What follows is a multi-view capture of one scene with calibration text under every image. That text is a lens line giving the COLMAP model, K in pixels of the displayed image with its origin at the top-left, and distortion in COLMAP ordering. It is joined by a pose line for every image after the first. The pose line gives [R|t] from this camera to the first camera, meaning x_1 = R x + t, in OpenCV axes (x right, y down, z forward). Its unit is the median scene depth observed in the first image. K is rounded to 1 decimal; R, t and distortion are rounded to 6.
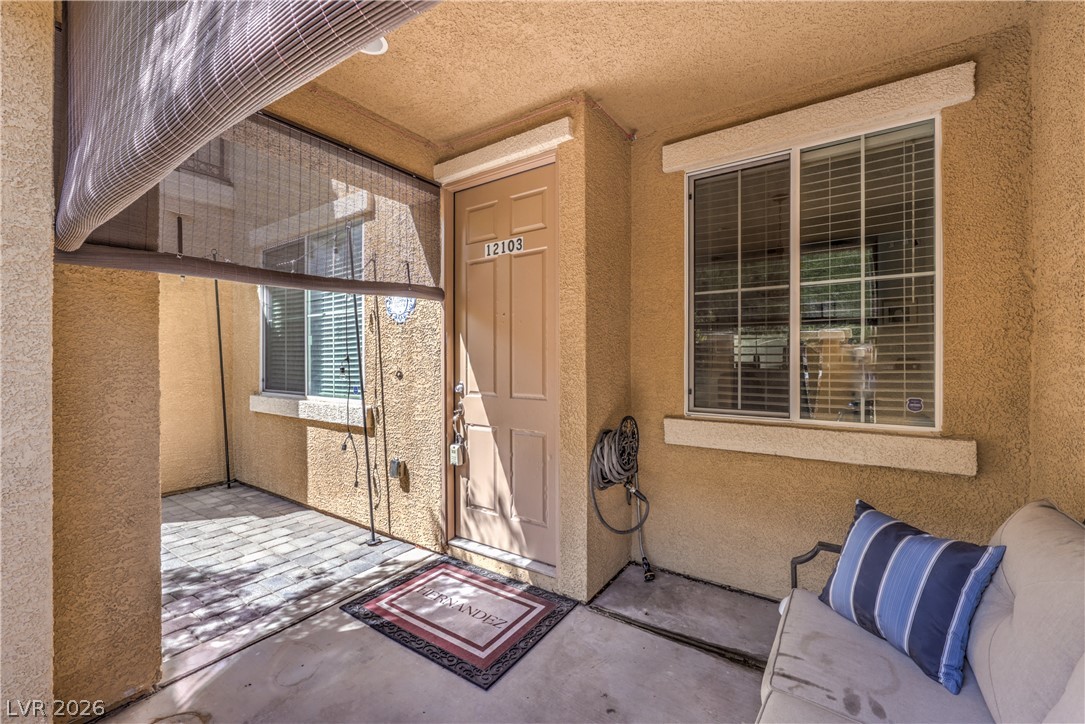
lens RADIAL K [[450.6, 0, 542.5], [0, 450.6, 362.0], [0, 0, 1]] dist [-0.000358, 0.000135]
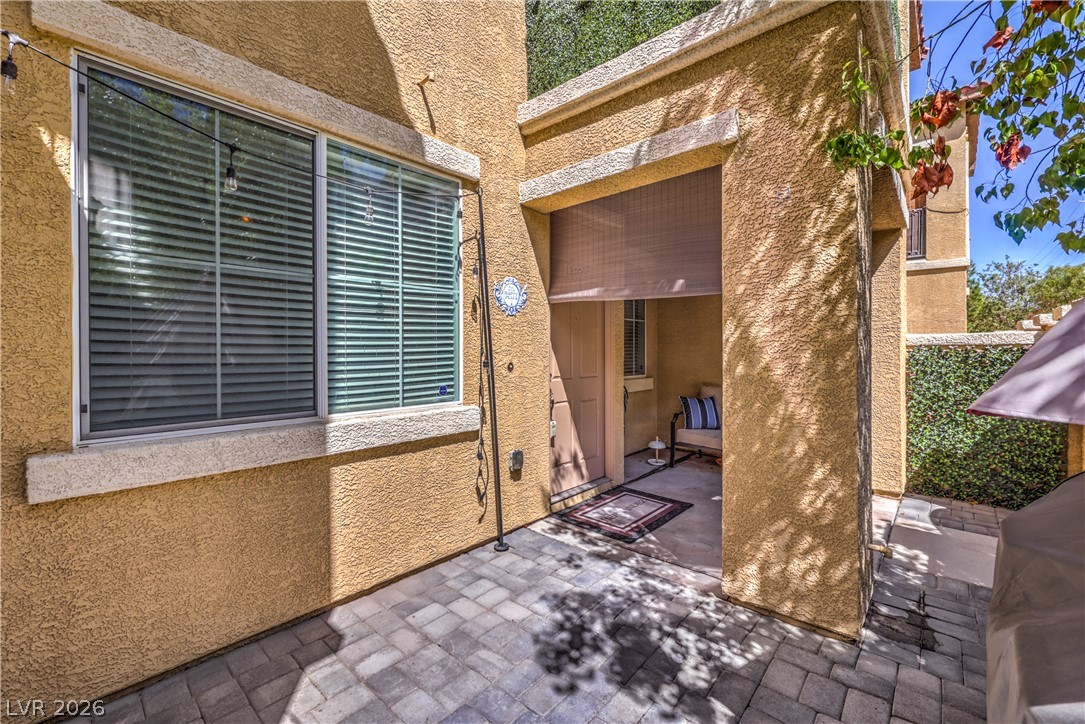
lens RADIAL K [[450.6, 0, 542.5], [0, 450.6, 362.0], [0, 0, 1]] dist [-0.000358, 0.000135]
pose [[0.119346, -0.005322, 0.992839, -1.498913], [0.026014, 0.999659, 0.002231, 0.019725], [-0.992512, 0.025562, 0.119443, 0.928470]]
